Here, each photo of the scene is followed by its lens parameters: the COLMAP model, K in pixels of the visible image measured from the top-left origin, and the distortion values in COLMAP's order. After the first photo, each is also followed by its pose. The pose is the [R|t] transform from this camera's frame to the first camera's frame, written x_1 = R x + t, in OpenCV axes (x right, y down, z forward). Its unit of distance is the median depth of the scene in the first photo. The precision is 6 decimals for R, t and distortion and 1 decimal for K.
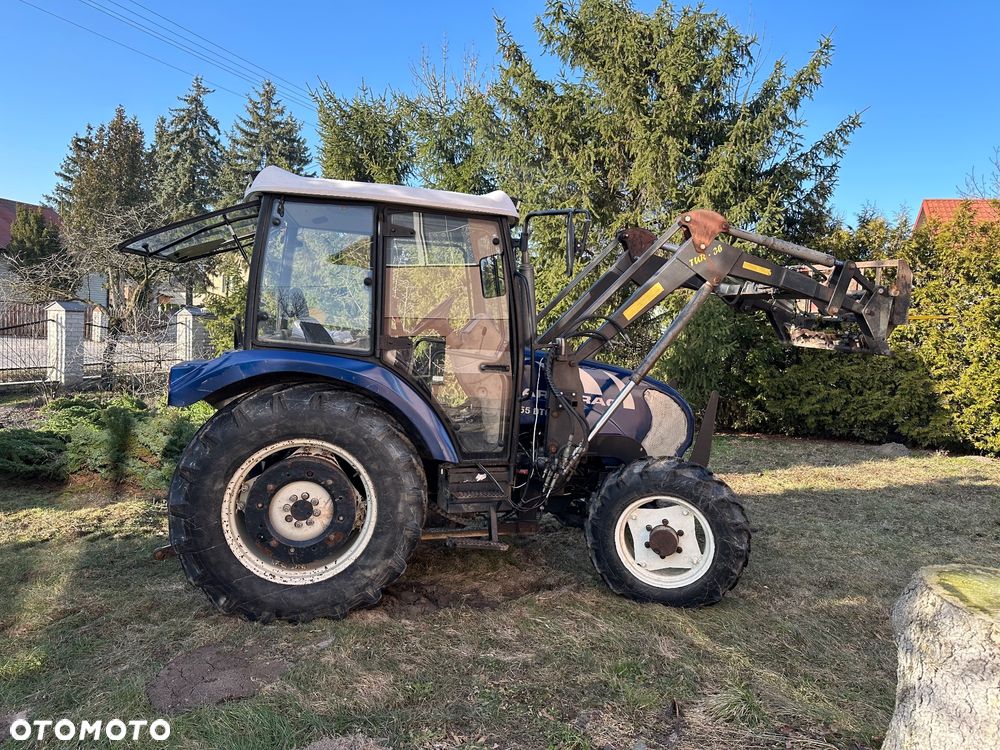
lens RADIAL K [[722.1, 0, 502.5], [0, 722.1, 345.2], [0, 0, 1]] dist [0.173169, -0.285281]
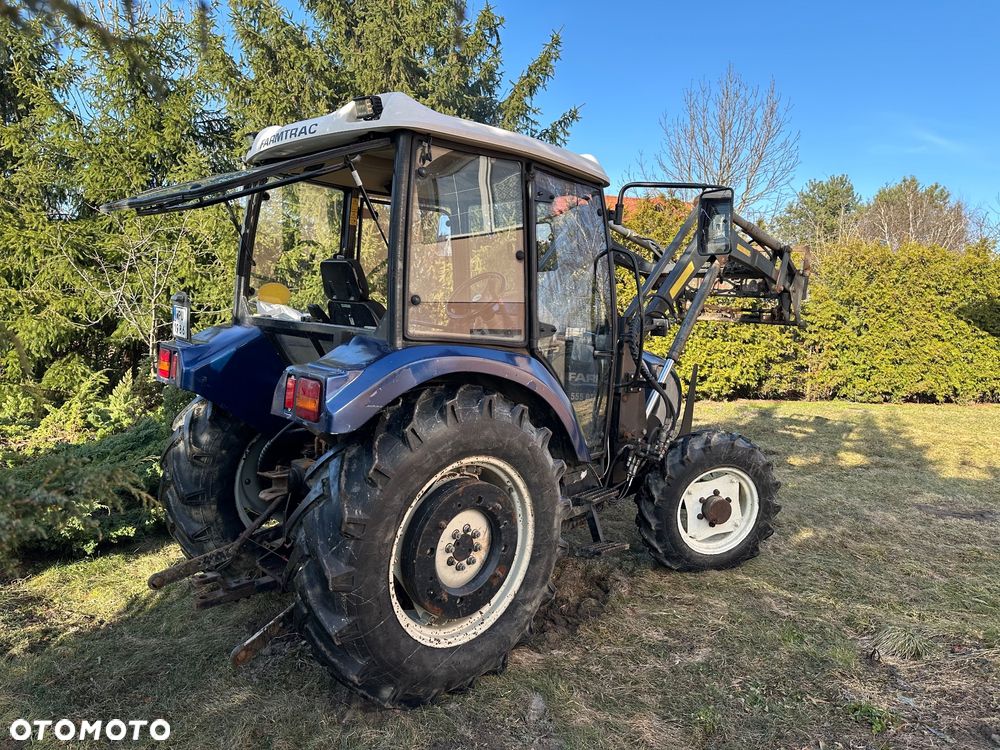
lens RADIAL K [[722.1, 0, 502.5], [0, 722.1, 345.2], [0, 0, 1]] dist [0.173169, -0.285281]
pose [[0.832825, -0.046671, 0.551565, -0.651107], [0.023715, 0.998533, 0.048685, -0.027338], [-0.553028, -0.027466, 0.832710, 0.331556]]
